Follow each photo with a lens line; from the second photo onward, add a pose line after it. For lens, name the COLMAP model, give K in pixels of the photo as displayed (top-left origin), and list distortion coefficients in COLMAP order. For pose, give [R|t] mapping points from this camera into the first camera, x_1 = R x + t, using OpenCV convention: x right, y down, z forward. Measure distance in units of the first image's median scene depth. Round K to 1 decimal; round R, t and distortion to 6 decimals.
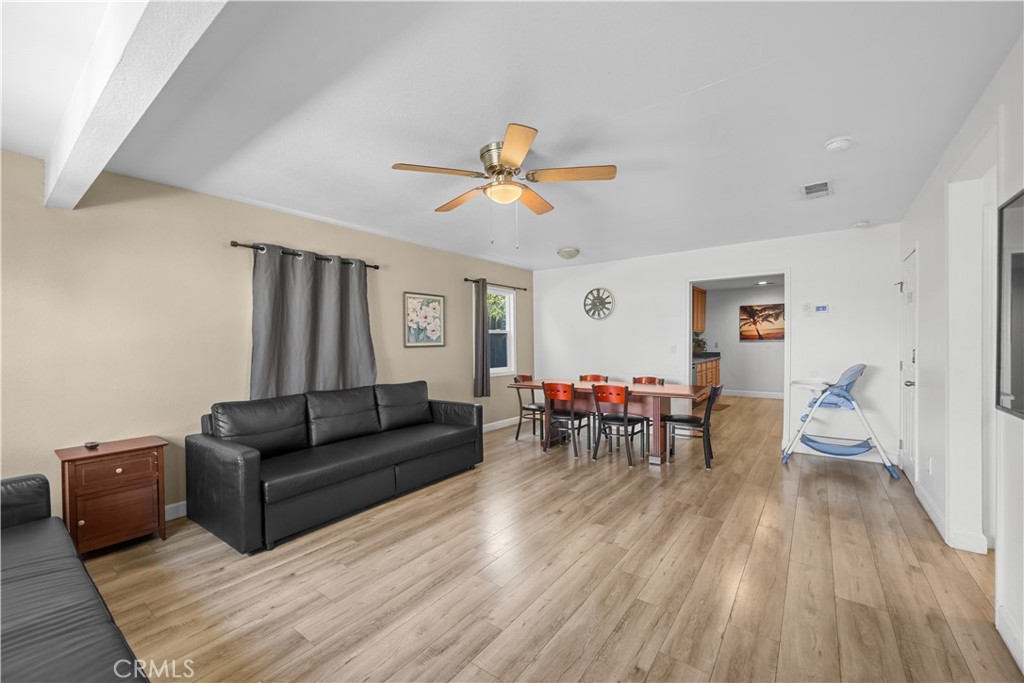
lens RADIAL K [[412.4, 0, 511.6], [0, 412.4, 344.1], [0, 0, 1]] dist [0.000316, 0.000005]
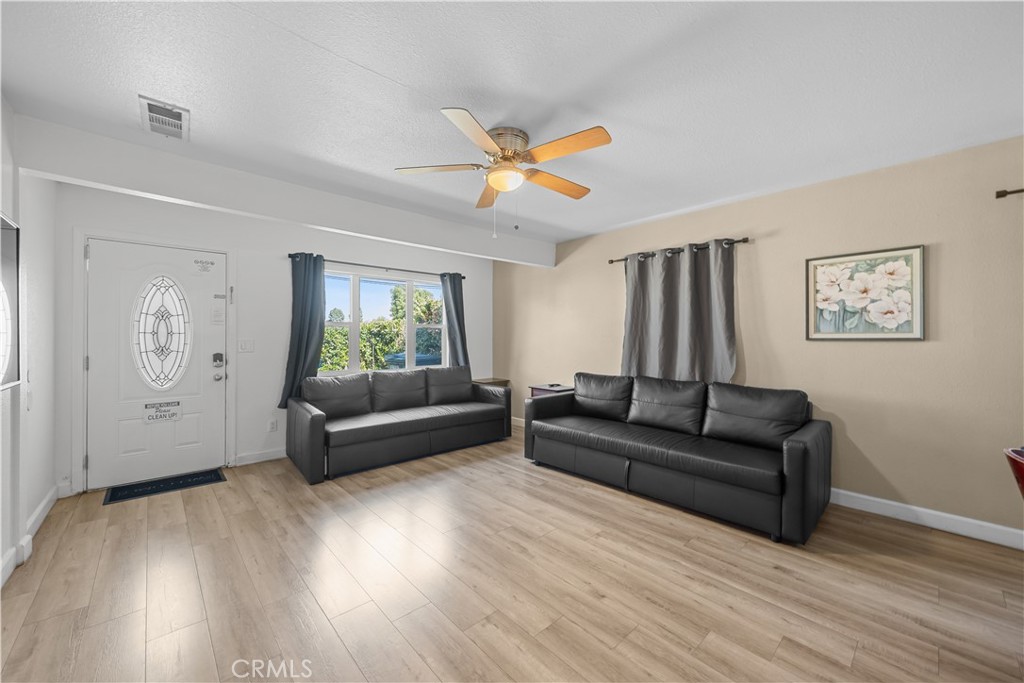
lens RADIAL K [[399.3, 0, 507.3], [0, 399.3, 336.6], [0, 0, 1]] dist [-0.000193, -0.000041]
pose [[-0.205237, 0.004516, -0.978702, 0.459714], [-0.008671, 0.999942, 0.006432, 0.002088], [0.978674, 0.009806, -0.205186, 0.604182]]
